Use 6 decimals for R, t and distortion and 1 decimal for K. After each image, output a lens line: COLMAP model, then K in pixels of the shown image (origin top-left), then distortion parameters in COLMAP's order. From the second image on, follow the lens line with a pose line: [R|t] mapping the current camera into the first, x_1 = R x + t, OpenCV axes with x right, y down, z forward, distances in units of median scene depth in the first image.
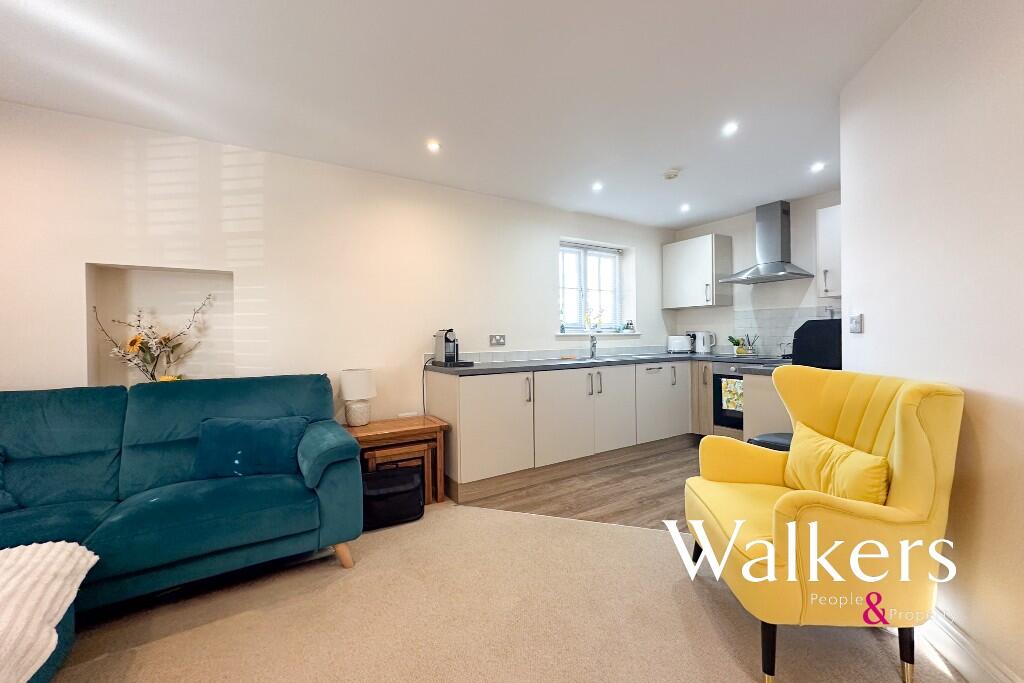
lens RADIAL K [[411.1, 0, 511.7], [0, 411.1, 339.7], [0, 0, 1]] dist [-0.000954, 0.000473]
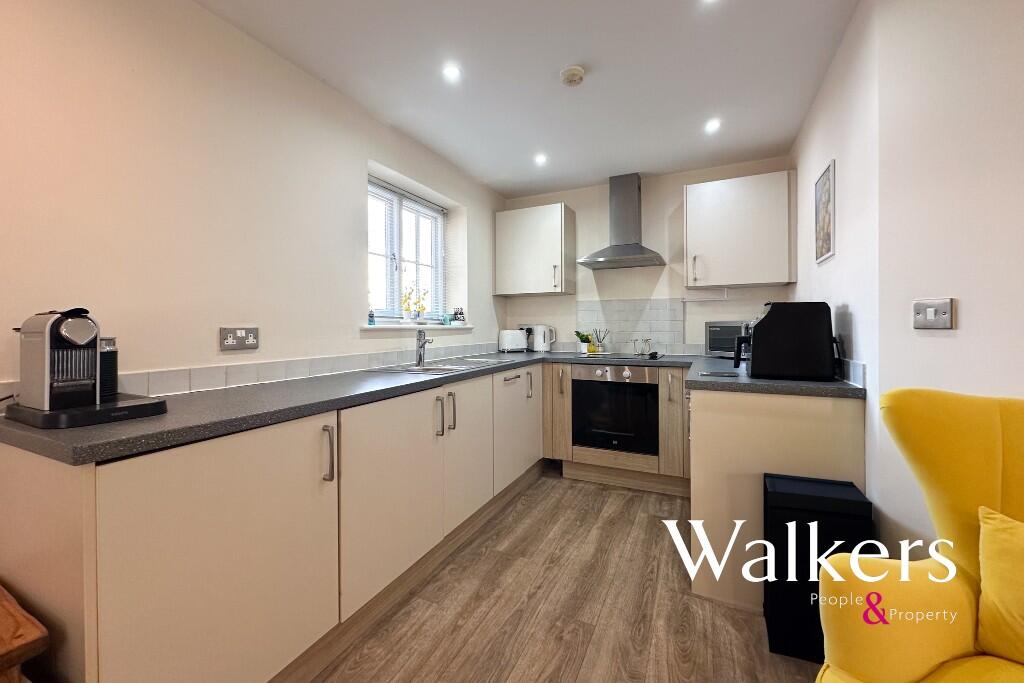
lens RADIAL K [[411.1, 0, 512.8], [0, 411.1, 326.7], [0, 0, 1]] dist [-0.000954, 0.000473]
pose [[0.840820, 0.007216, 0.541266, -0.024448], [0.000866, 0.999892, -0.014676, -0.005203], [-0.541314, 0.012809, 0.840723, 0.402496]]
